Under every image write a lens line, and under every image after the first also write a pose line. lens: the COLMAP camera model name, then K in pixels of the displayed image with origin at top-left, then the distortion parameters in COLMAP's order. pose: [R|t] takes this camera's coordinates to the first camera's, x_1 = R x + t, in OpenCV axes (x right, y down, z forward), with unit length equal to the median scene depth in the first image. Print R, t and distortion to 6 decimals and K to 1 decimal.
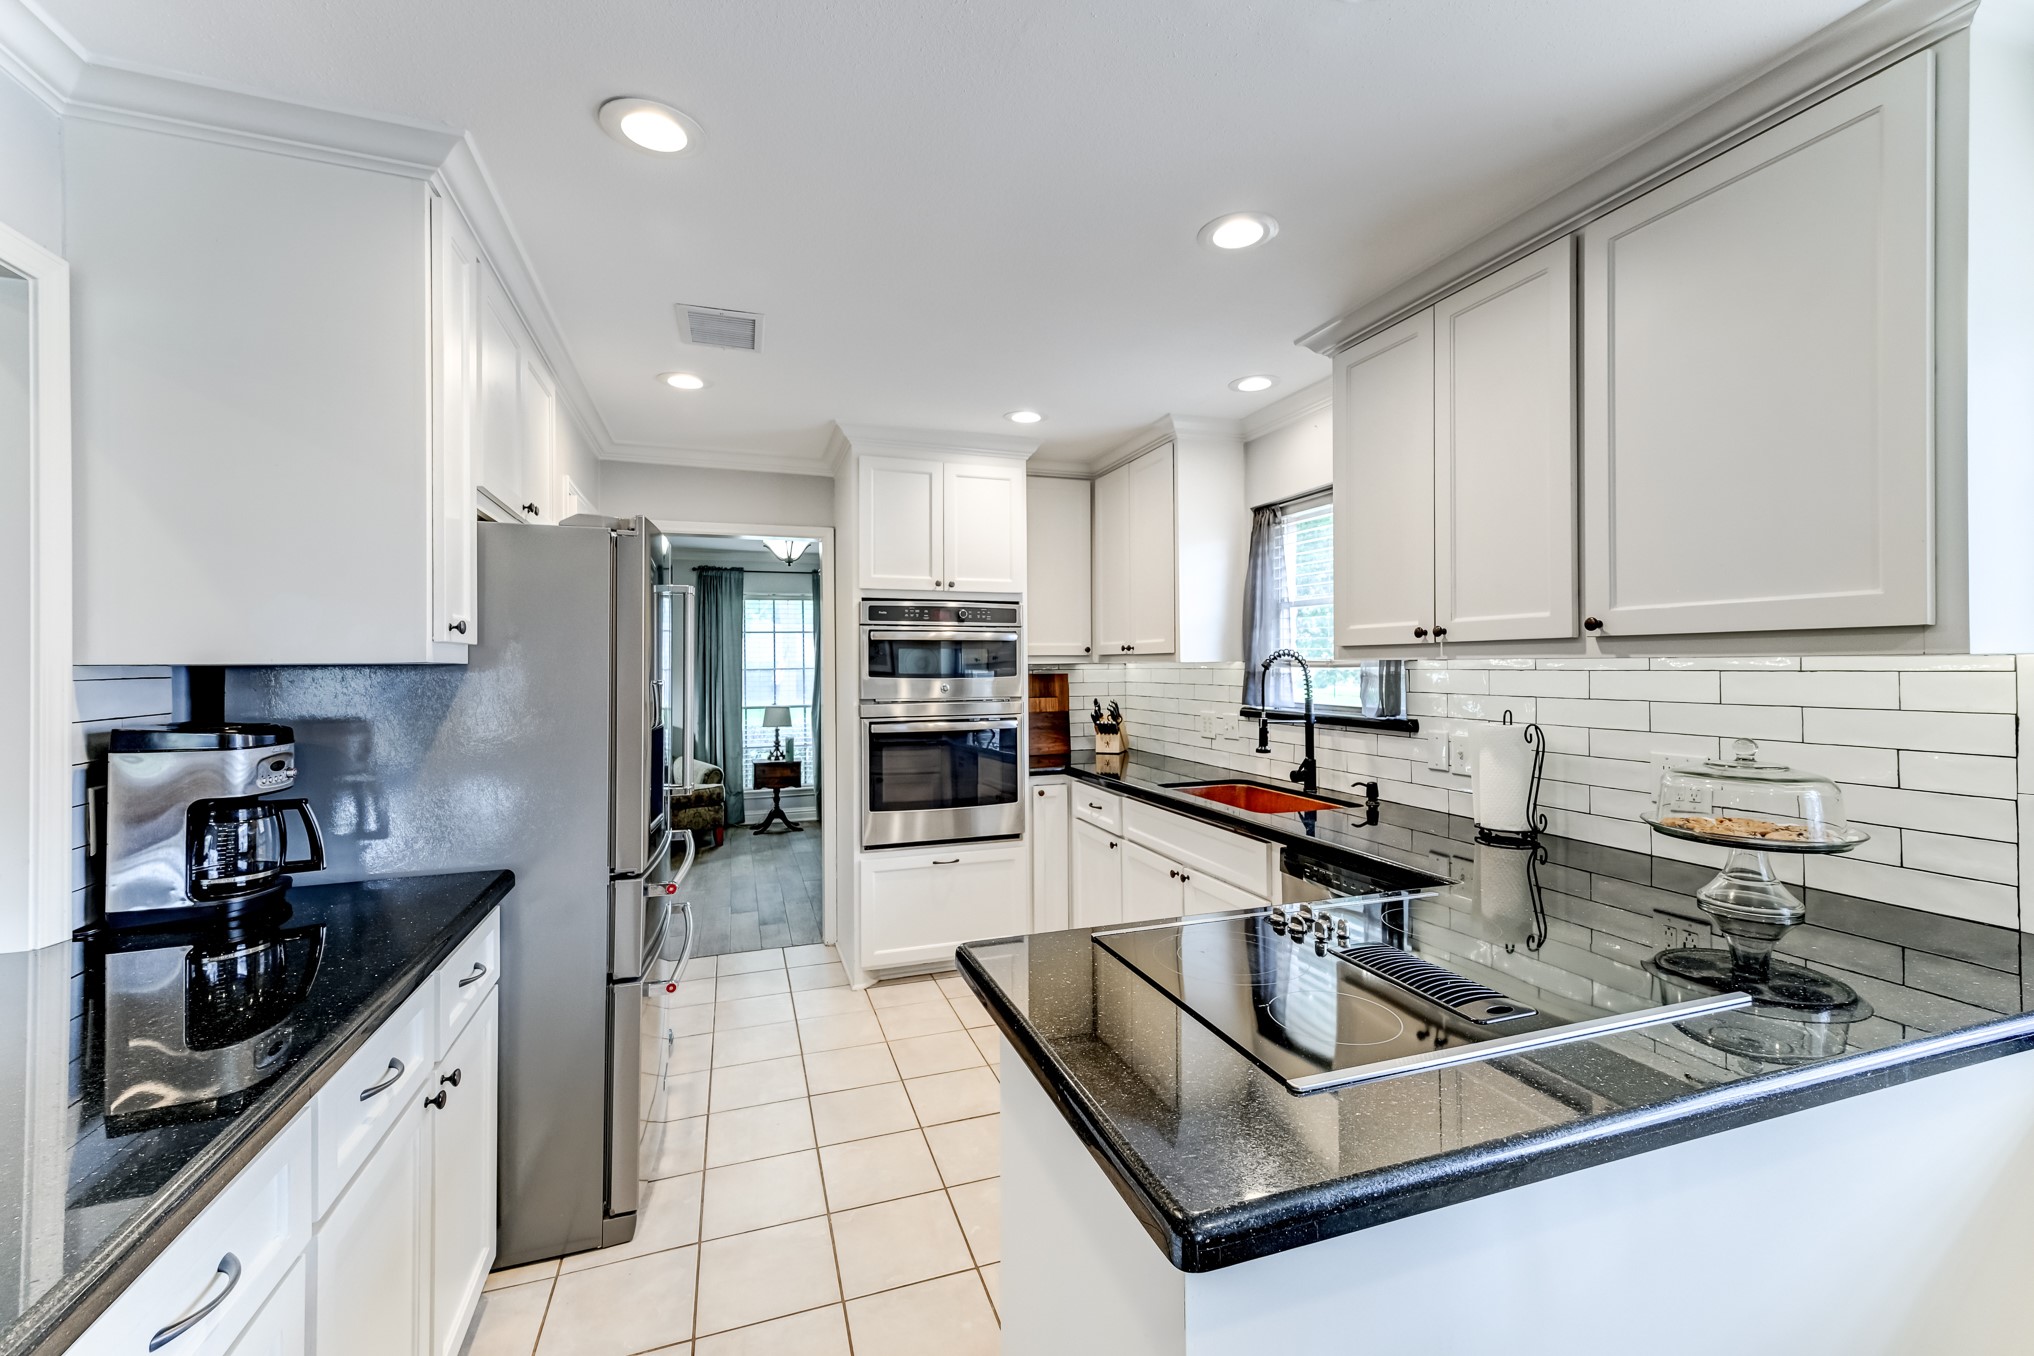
lens RADIAL K [[827.6, 0, 1016.8], [0, 827.6, 664.0], [0, 0, 1]] dist [0.012022, 0.000171]
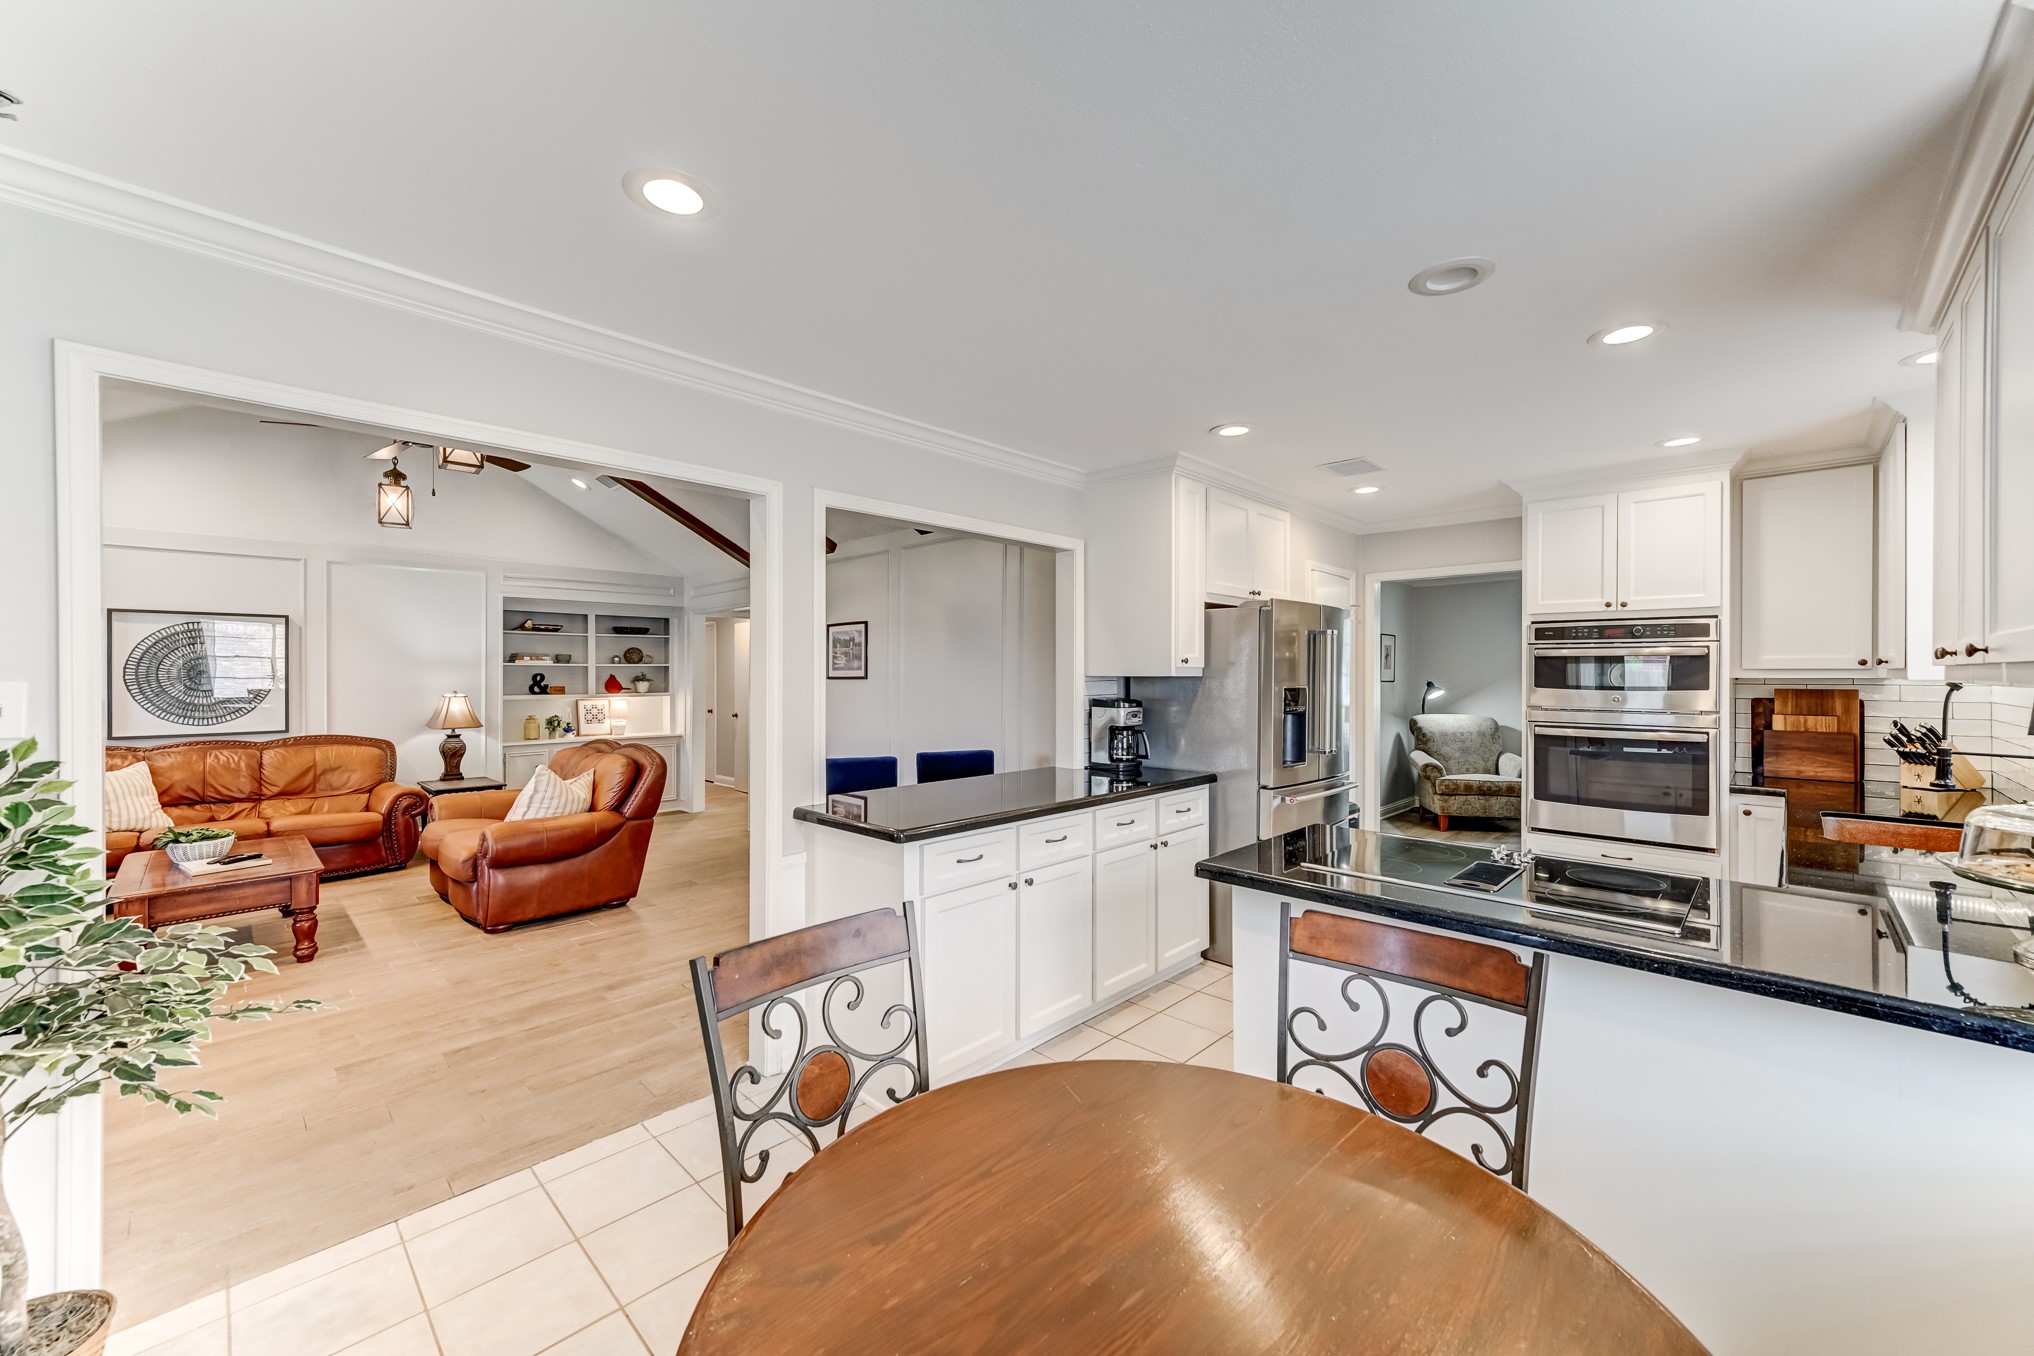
lens RADIAL K [[785.8, 0, 1016.2], [0, 785.8, 674.3], [0, 0, 1]] dist [0.010140, 0.000063]
pose [[0.450124, 0.011508, -0.892892, 0.508426], [-0.002009, 0.999927, 0.011875, -0.015368], [0.892964, -0.003551, 0.450115, -0.187129]]
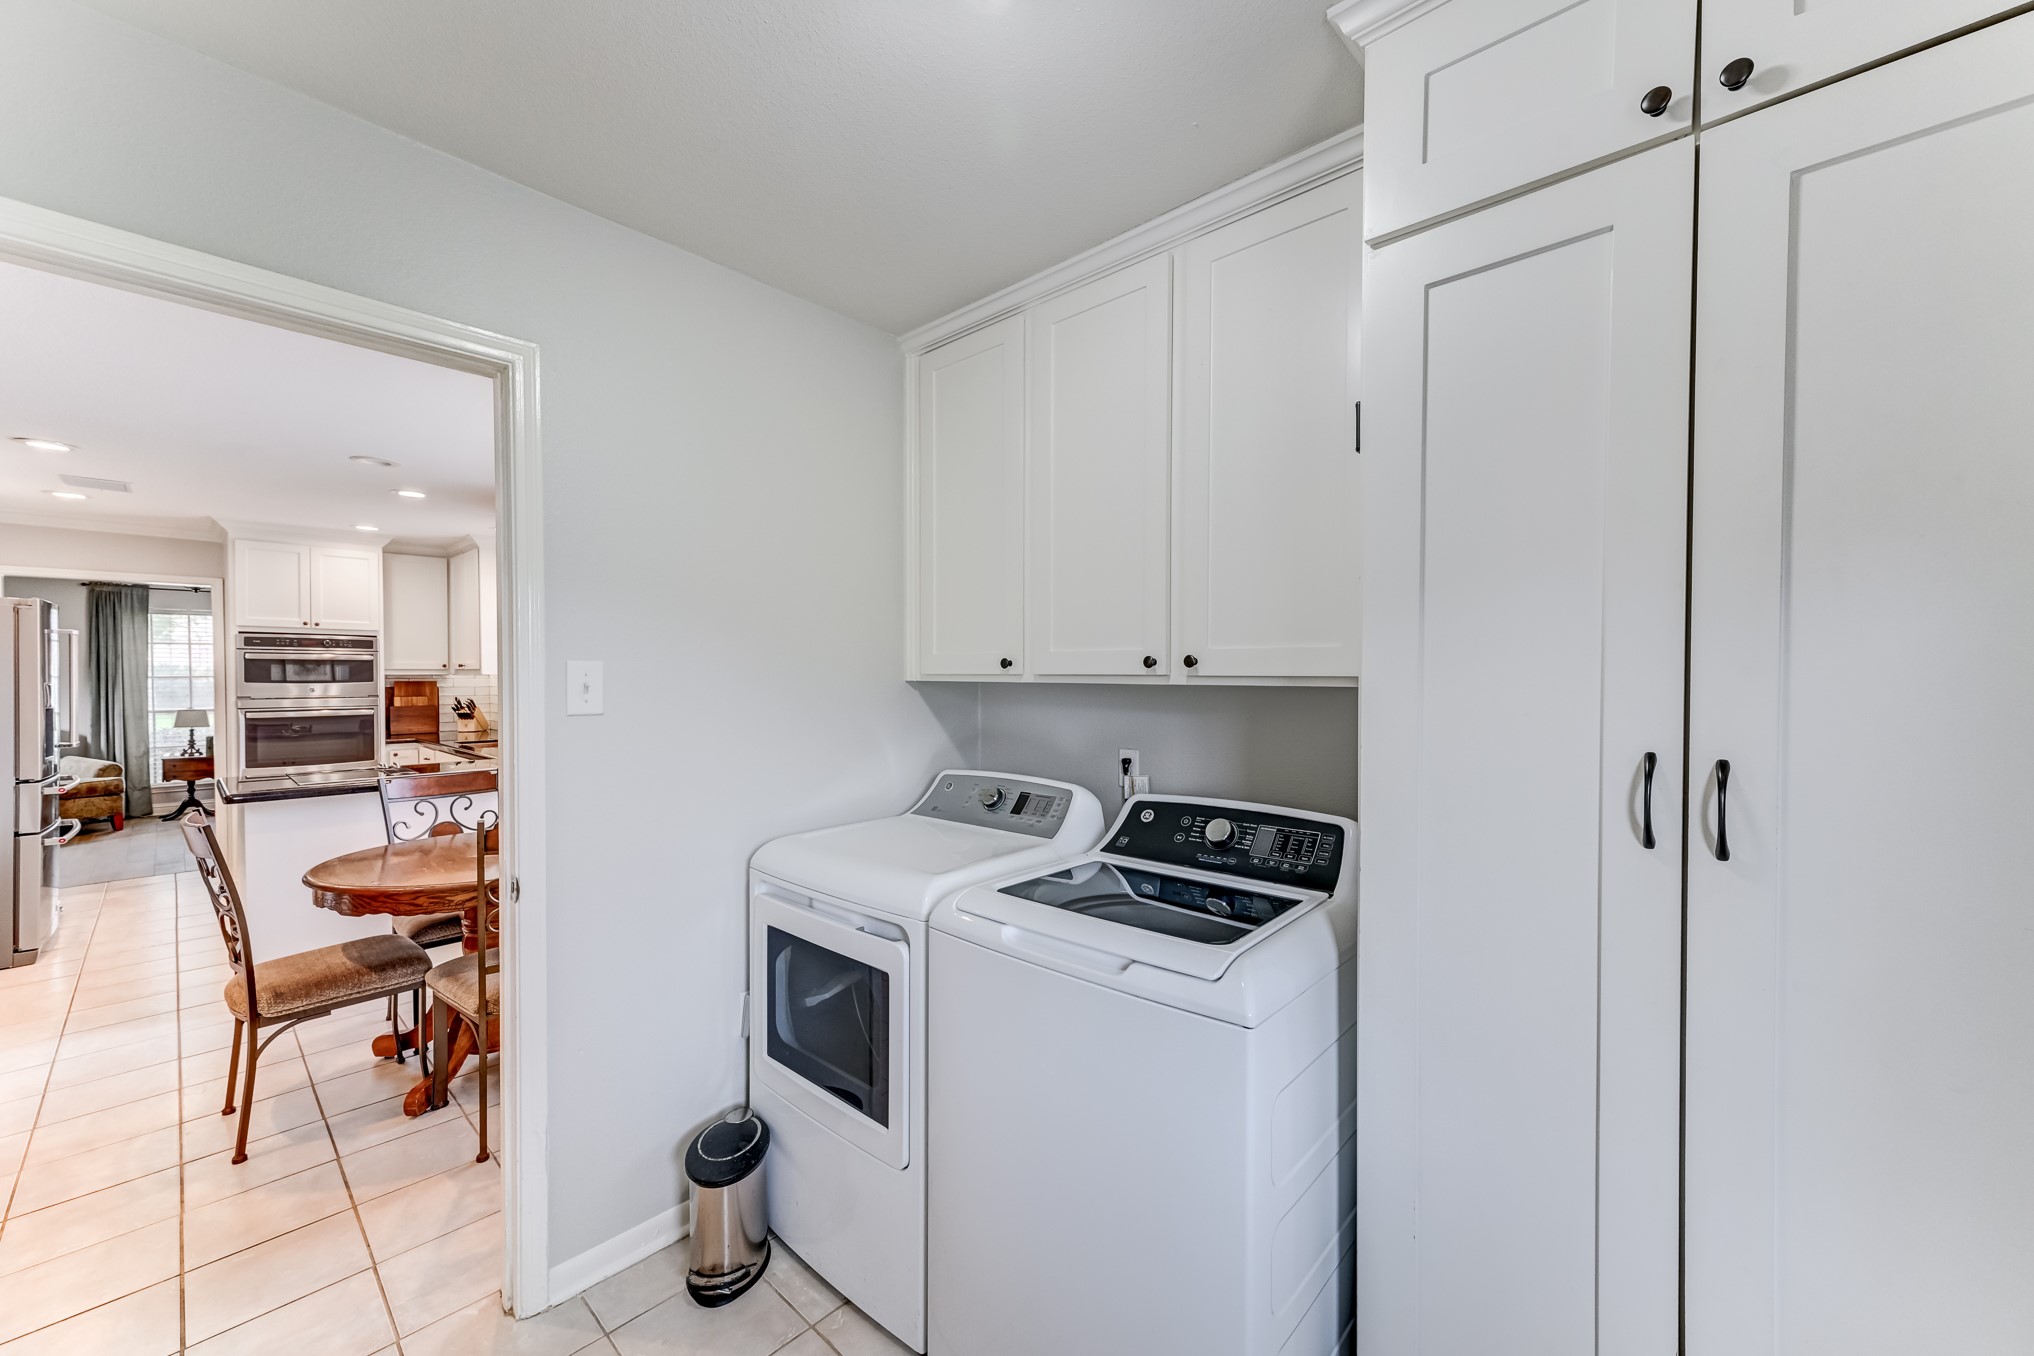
lens RADIAL K [[783.7, 0, 1016.7], [0, 783.7, 685.2], [0, 0, 1]] dist [0.006744, -0.000209]
pose [[0.881798, -0.000056, 0.471628, 0.406387], [-0.006865, 0.999893, 0.012954, -0.008371], [-0.471578, -0.014660, 0.881703, -1.002565]]
